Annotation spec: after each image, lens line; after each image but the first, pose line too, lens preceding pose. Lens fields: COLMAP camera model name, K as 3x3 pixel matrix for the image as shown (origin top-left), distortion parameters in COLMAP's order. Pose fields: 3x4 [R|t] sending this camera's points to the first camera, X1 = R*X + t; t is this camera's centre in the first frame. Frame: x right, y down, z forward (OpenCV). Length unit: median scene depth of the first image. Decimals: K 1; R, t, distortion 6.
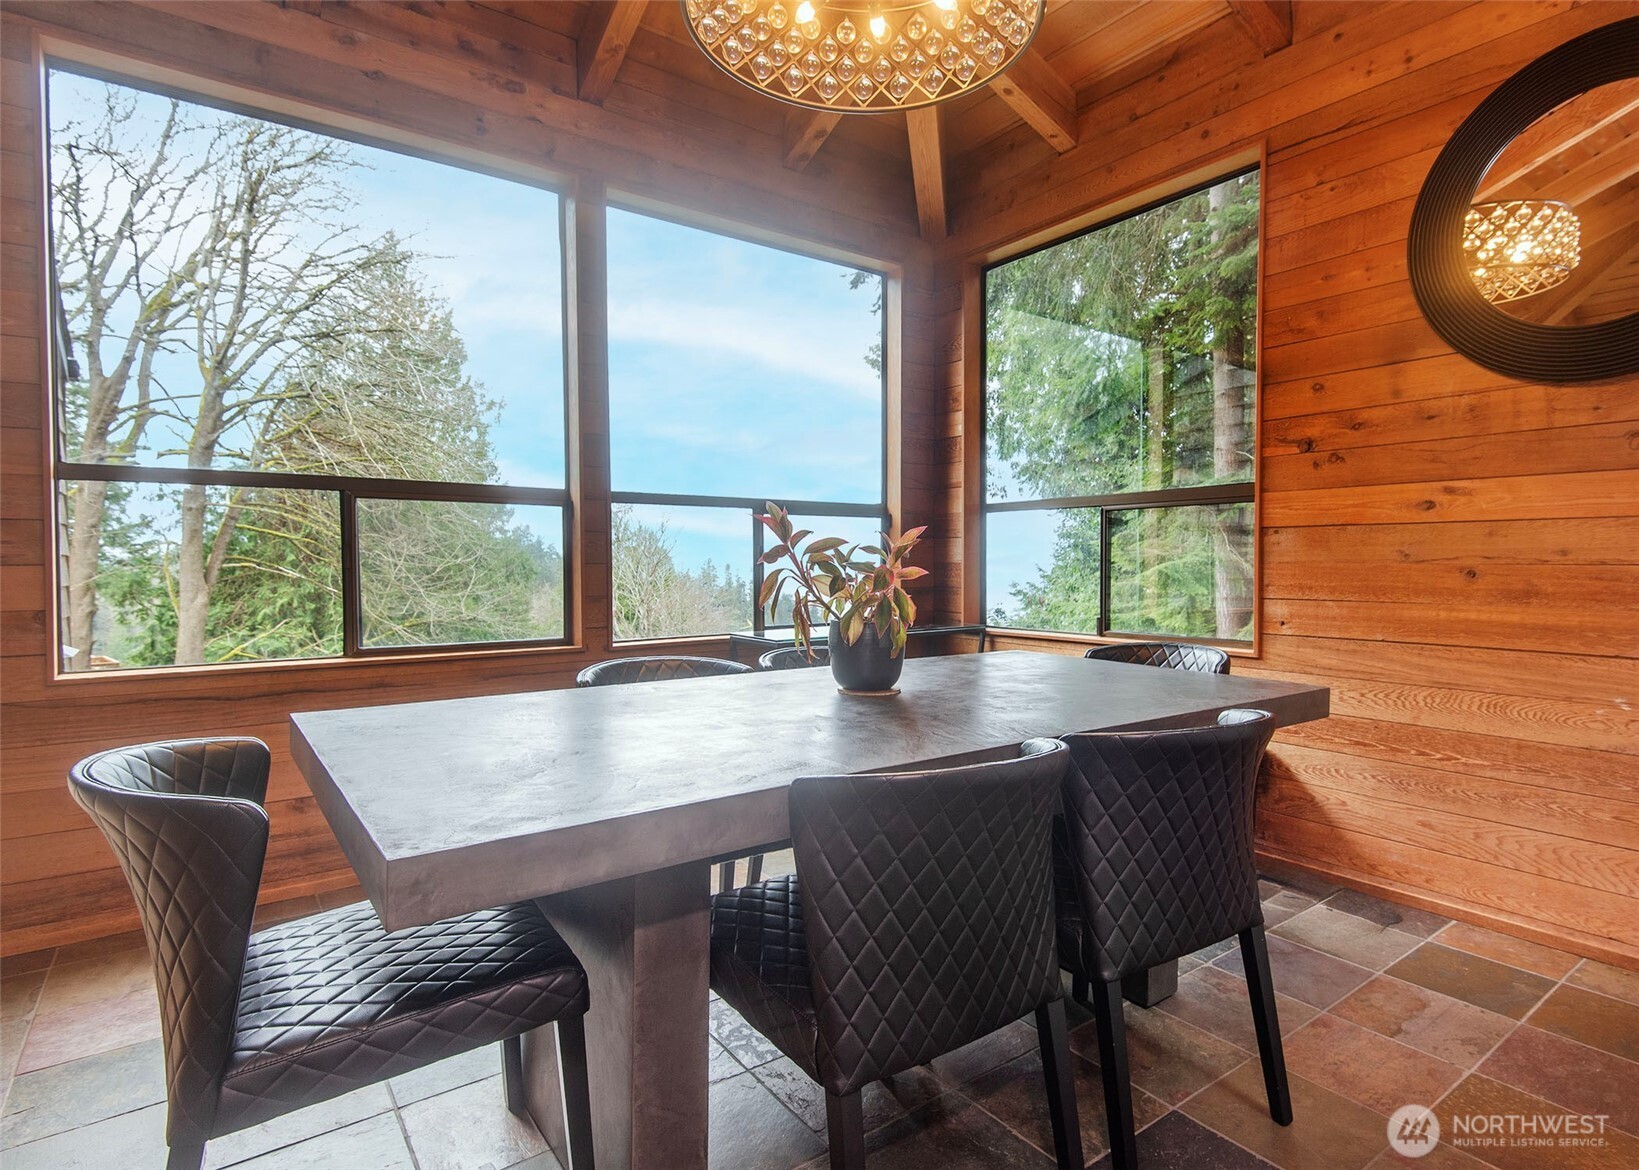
lens RADIAL K [[906.2, 0, 819.5], [0, 906.2, 585.0], [0, 0, 1]] dist [0.001920, 0.000169]
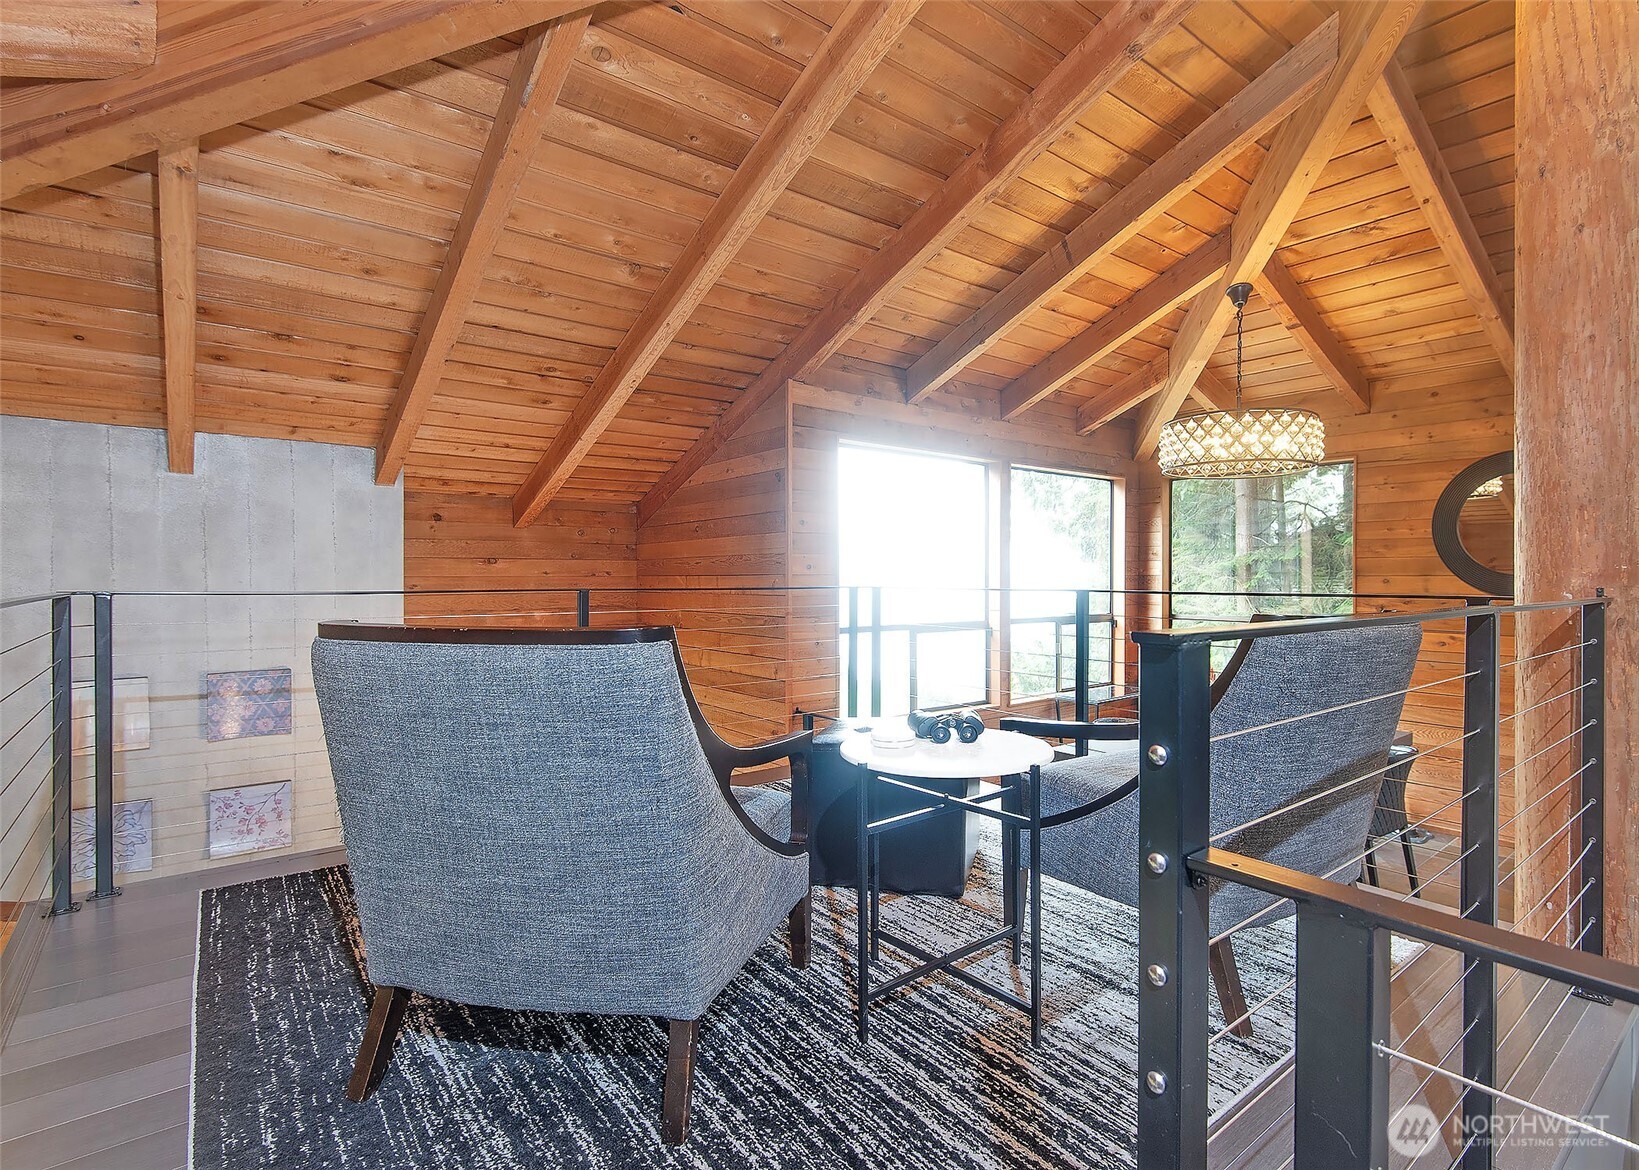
lens RADIAL K [[844.4, 0, 819.5], [0, 844.4, 585.0], [0, 0, 1]] dist [0.043057, 0.000397]
pose [[0.999644, 0.010550, 0.024499, -0.790556], [-0.010088, 0.999770, -0.018907, -0.159544], [-0.024693, 0.018653, 0.999521, -0.933993]]
